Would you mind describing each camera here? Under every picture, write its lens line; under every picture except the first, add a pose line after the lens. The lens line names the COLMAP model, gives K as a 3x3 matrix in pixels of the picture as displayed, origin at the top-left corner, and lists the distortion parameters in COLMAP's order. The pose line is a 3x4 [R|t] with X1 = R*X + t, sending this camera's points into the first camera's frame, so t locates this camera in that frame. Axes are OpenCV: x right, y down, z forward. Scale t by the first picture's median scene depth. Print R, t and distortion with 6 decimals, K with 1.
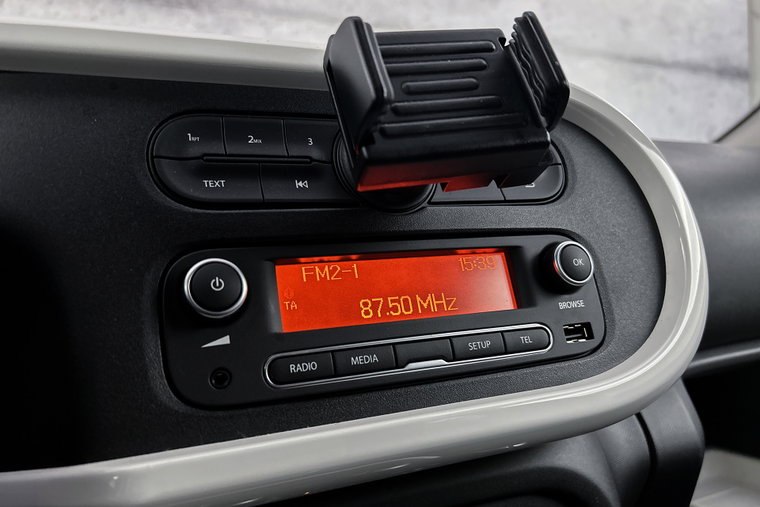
lens RADIAL K [[556.0, 0, 374.2], [0, 556.0, 255.1], [0, 0, 1]] dist [0.070575, -0.073671]
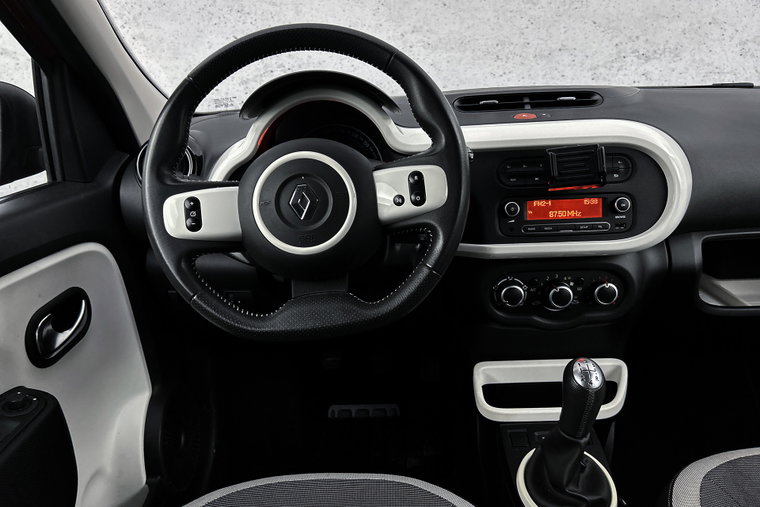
lens RADIAL K [[556.0, 0, 374.2], [0, 556.0, 255.1], [0, 0, 1]] dist [0.070575, -0.073671]
pose [[0.909025, 0.154712, -0.386958, 0.403816], [-0.001525, 0.929764, 0.368152, -1.034360], [0.416738, -0.334070, 0.845415, -2.757587]]
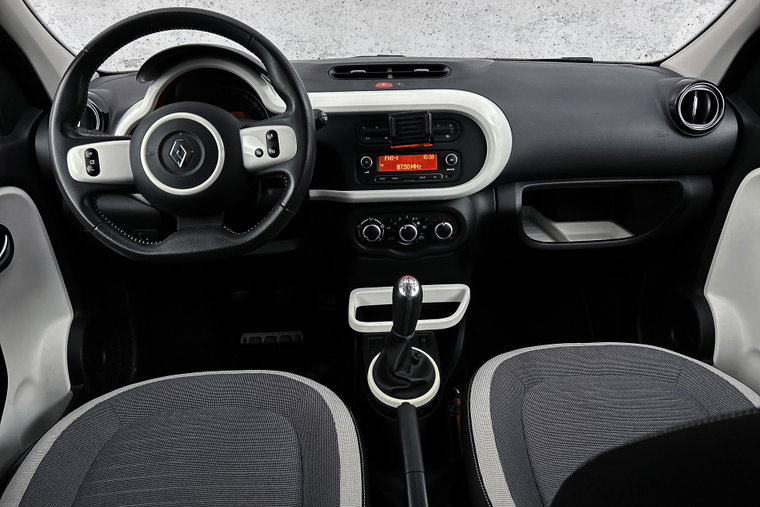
lens RADIAL K [[556.0, 0, 374.2], [0, 556.0, 255.1], [0, 0, 1]] dist [0.070575, -0.073671]
pose [[0.938677, 0.180076, -0.294038, 1.318369], [-0.034913, 0.898040, 0.438526, -1.293846], [0.343026, -0.401369, 0.849257, -3.358156]]
